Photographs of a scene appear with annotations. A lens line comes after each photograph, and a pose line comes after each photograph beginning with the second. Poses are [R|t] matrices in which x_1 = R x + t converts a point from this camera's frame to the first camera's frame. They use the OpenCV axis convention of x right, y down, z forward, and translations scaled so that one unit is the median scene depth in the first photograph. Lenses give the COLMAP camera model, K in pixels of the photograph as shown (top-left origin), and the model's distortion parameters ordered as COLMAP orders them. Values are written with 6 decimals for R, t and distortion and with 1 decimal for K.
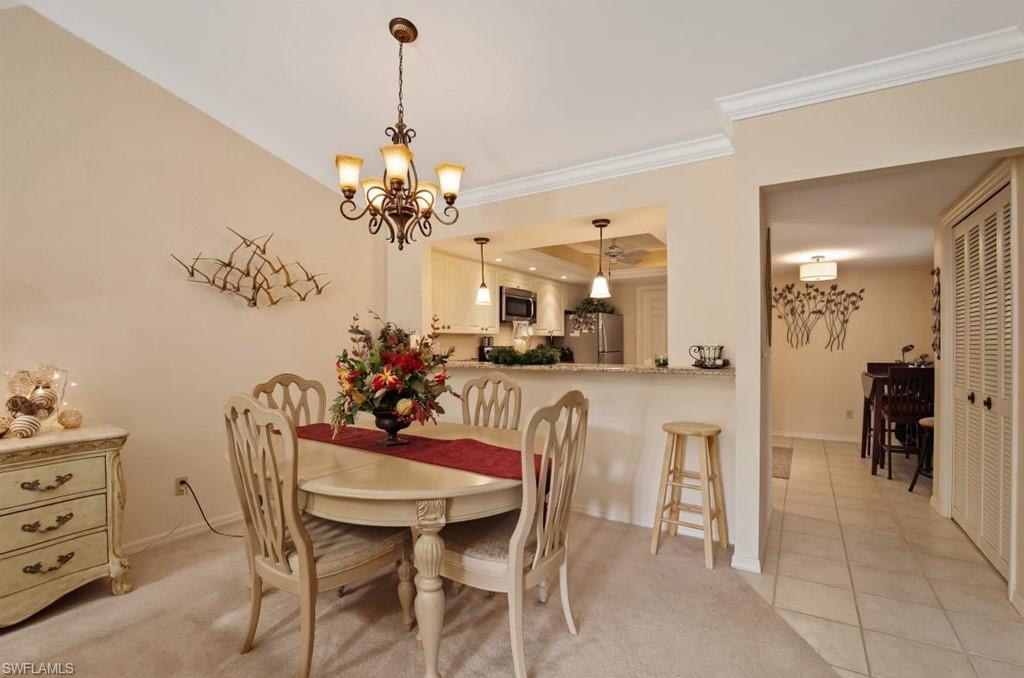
lens RADIAL K [[472.1, 0, 516.0], [0, 472.1, 346.8], [0, 0, 1]] dist [0.000317, 0.000024]
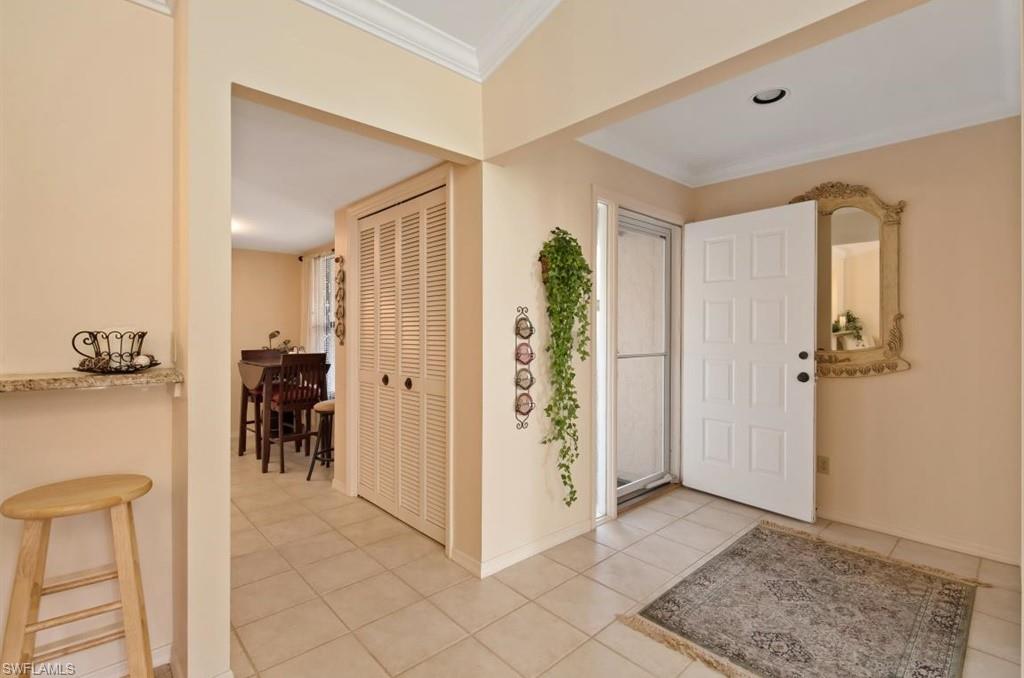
lens RADIAL K [[473.8, 0, 514.6], [0, 473.8, 333.1], [0, 0, 1]] dist [0.001190, 0.000081]
pose [[0.266069, -0.003315, 0.963948, -0.000653], [0.004248, 0.999988, 0.002266, 0.000059], [-0.963945, 0.003492, 0.266080, 0.400557]]
